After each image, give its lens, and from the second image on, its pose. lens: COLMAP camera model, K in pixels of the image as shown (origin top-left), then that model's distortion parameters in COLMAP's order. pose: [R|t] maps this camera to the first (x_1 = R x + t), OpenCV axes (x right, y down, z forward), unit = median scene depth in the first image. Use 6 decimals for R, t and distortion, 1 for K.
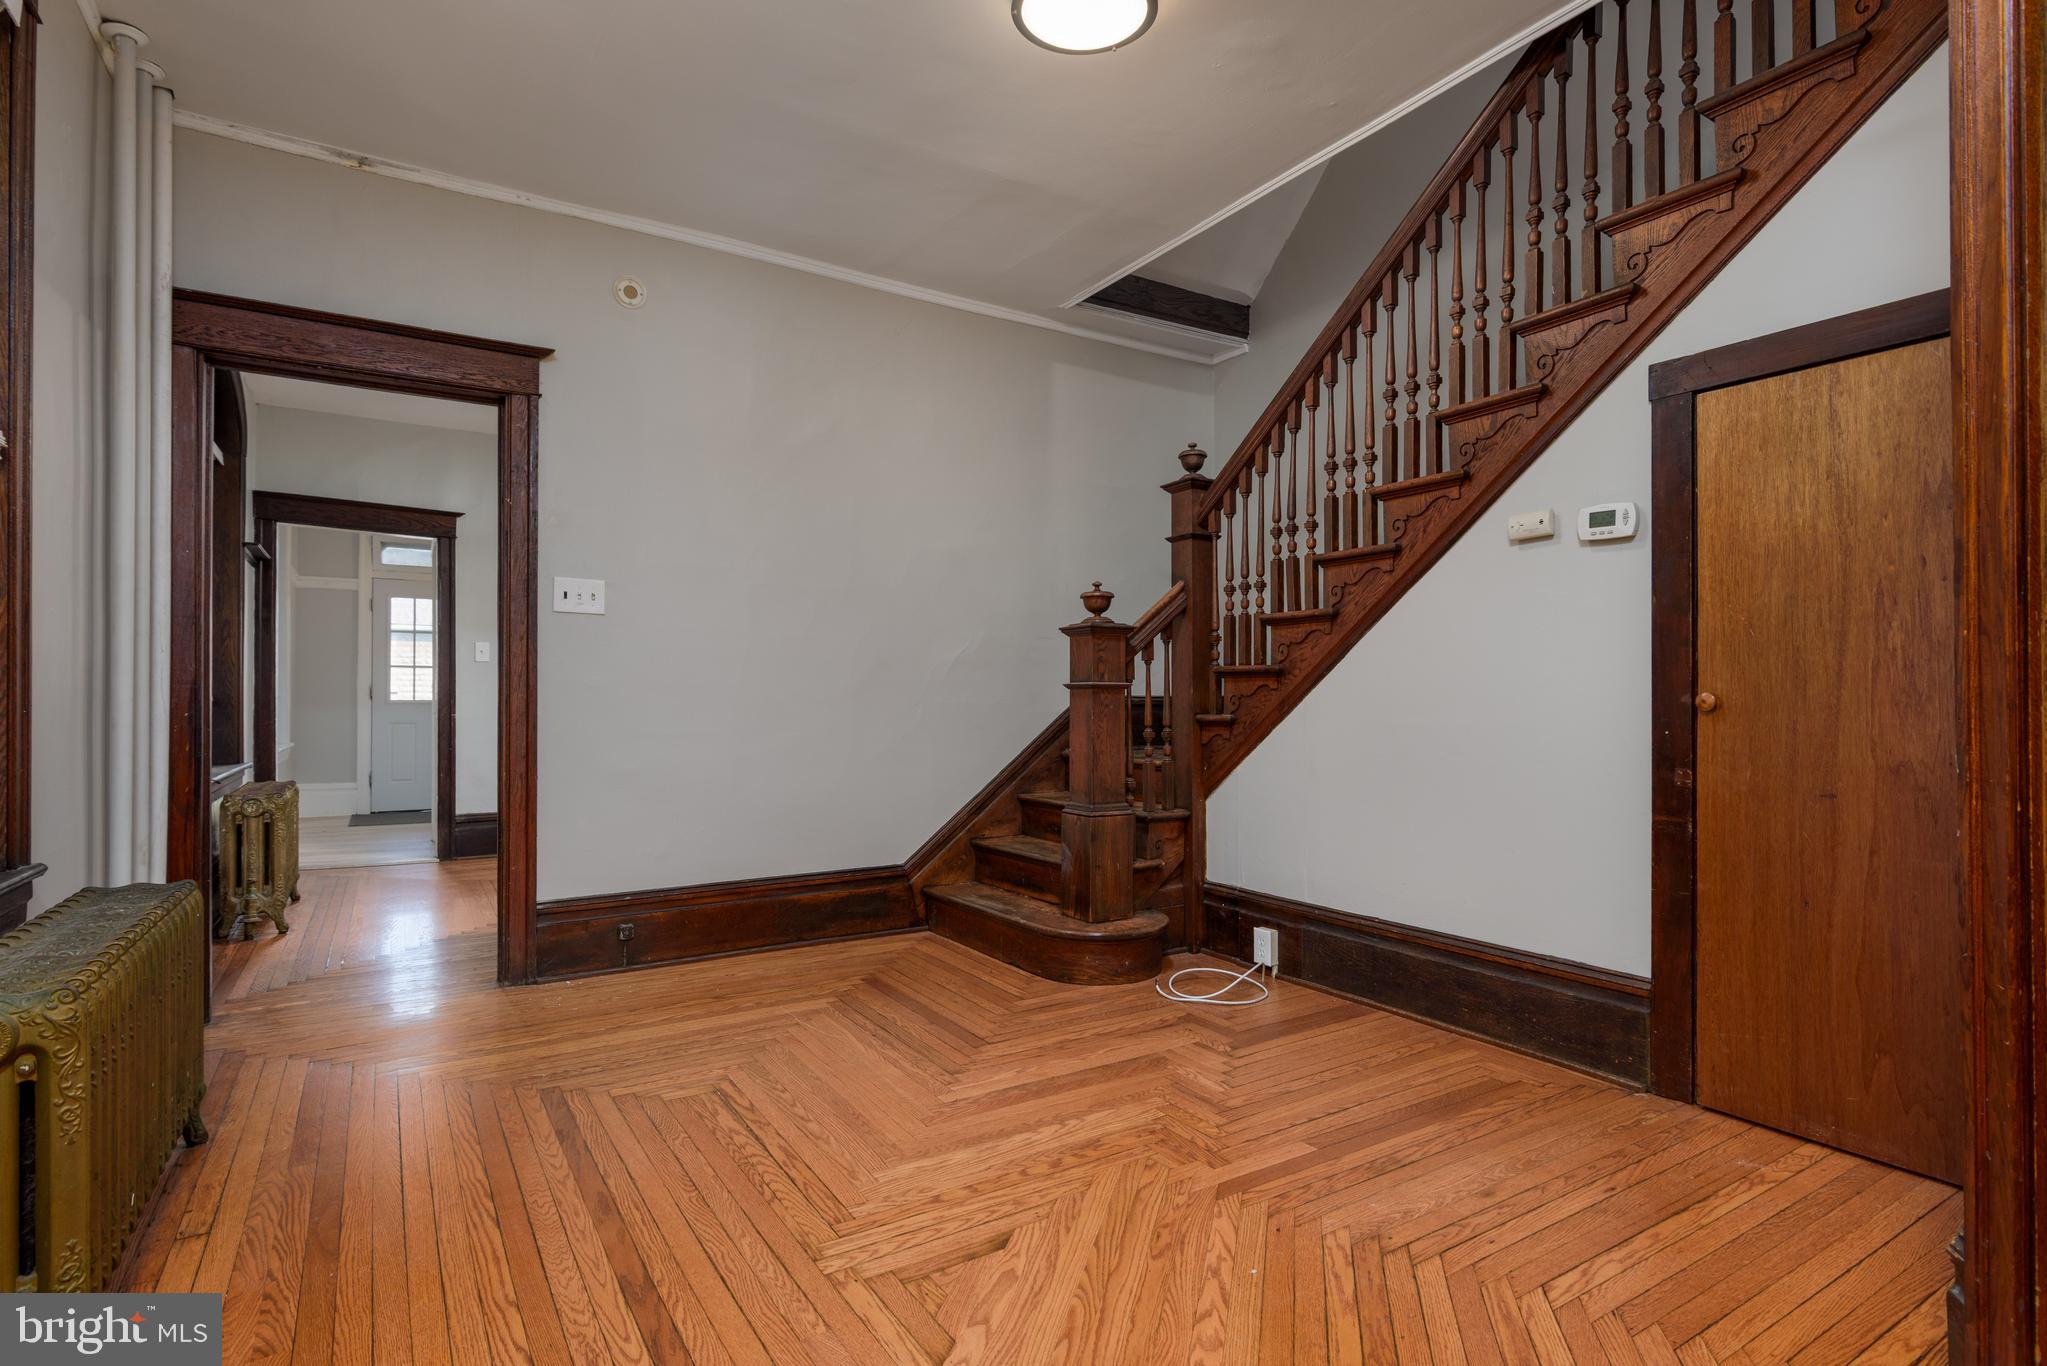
lens RADIAL K [[997.8, 0, 987.2], [0, 997.8, 699.4], [0, 0, 1]] dist [0.003228, -0.000366]
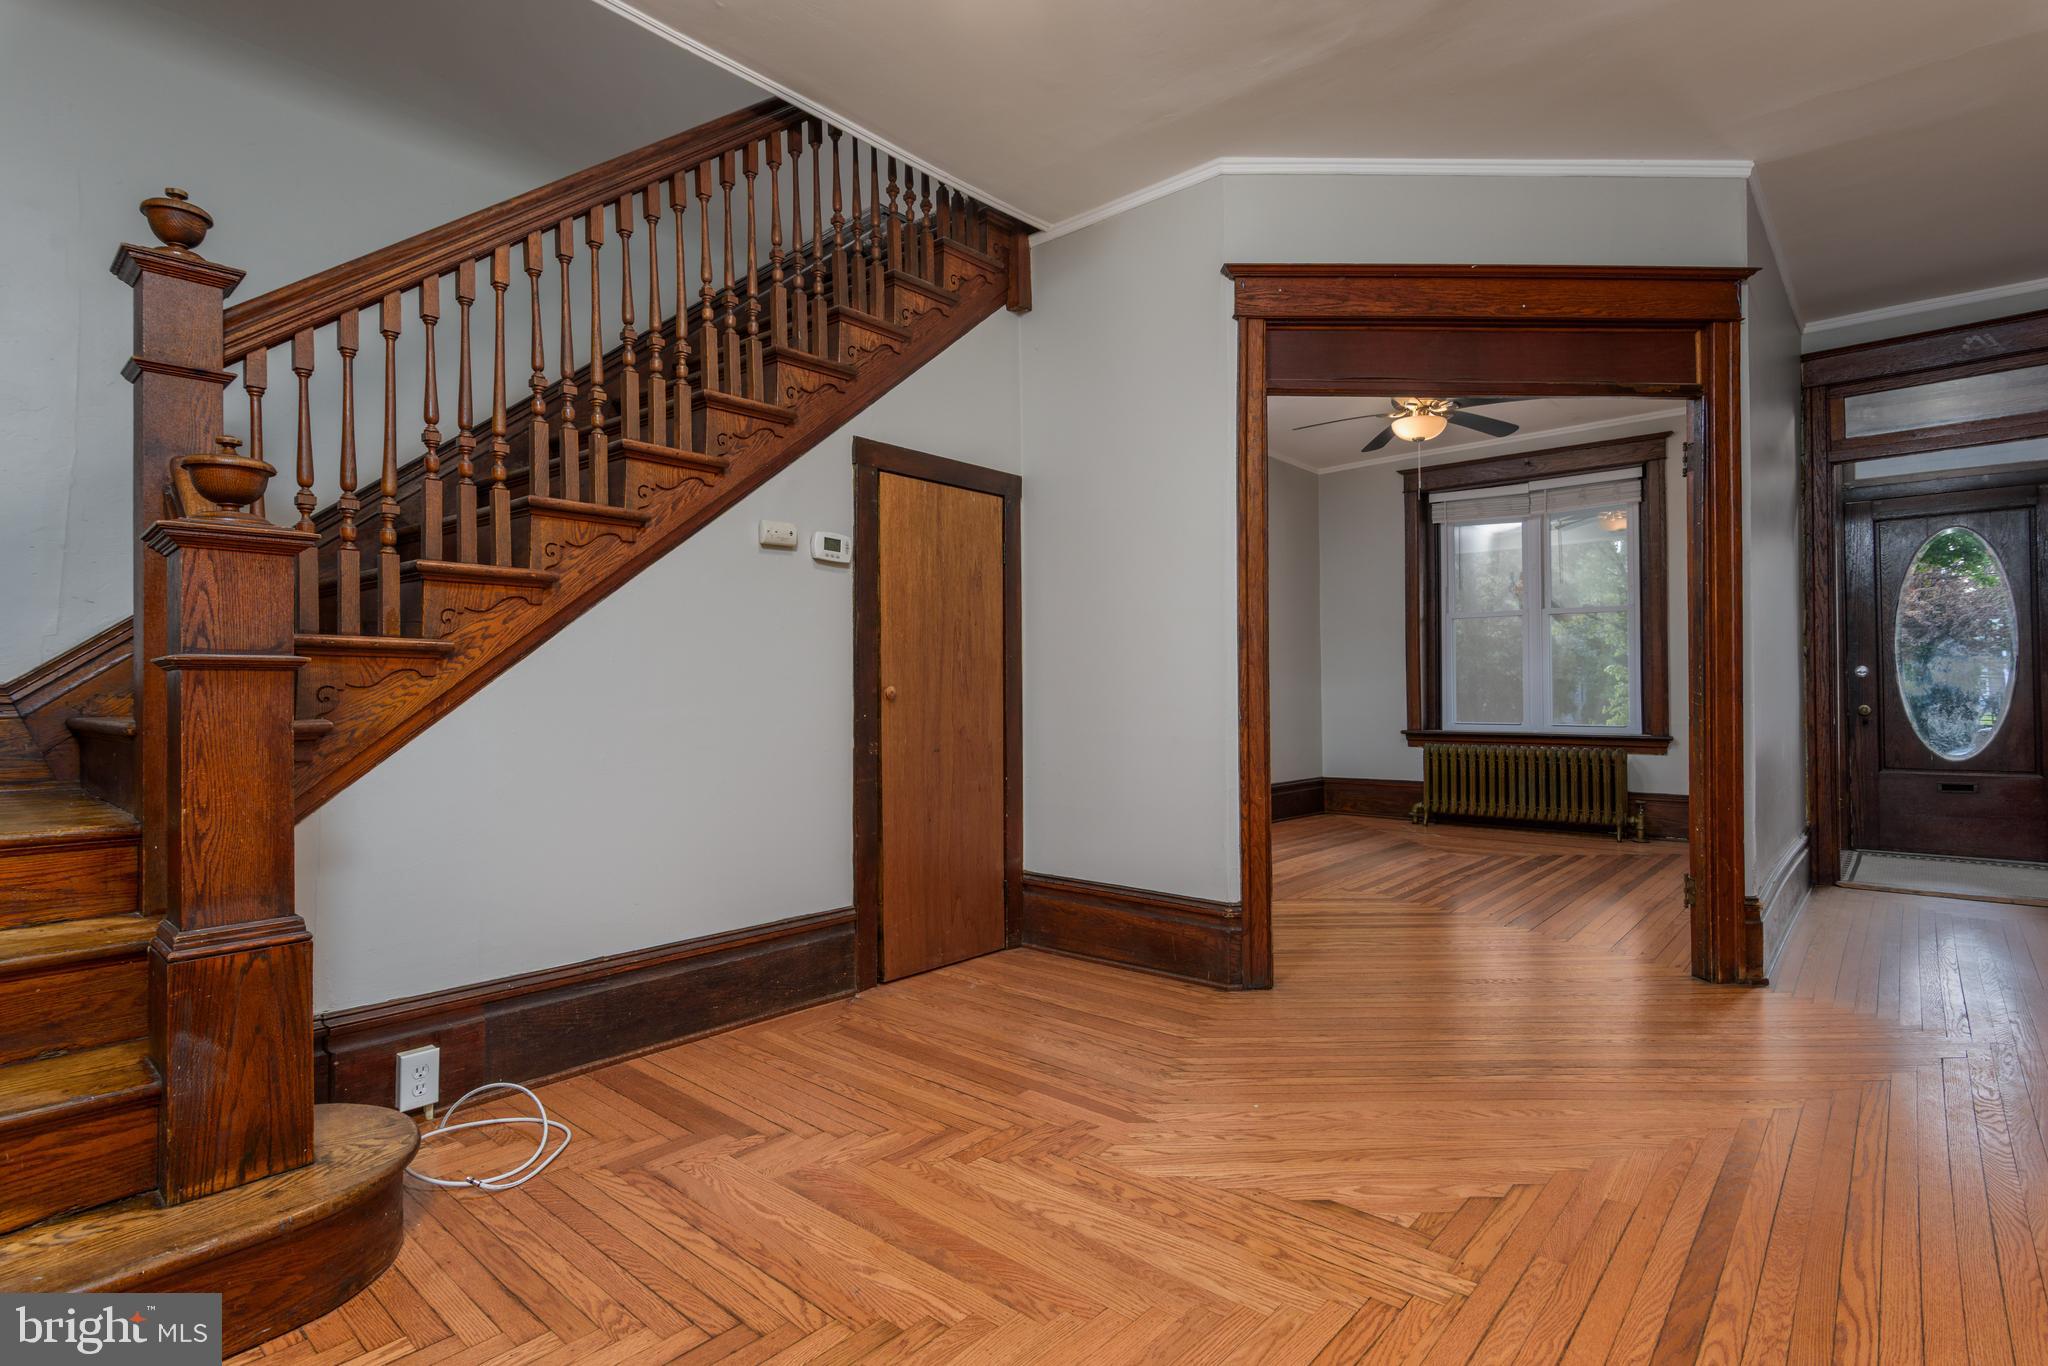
lens RADIAL K [[1014.9, 0, 1036.7], [0, 1014.9, 689.6], [0, 0, 1]] dist [0.003046, 0.000000]
pose [[-0.310305, 0.003018, 0.950632, -0.640958], [0.004322, 0.999989, -0.001764, 0.001252], [-0.950627, 0.003561, -0.310314, 1.133228]]
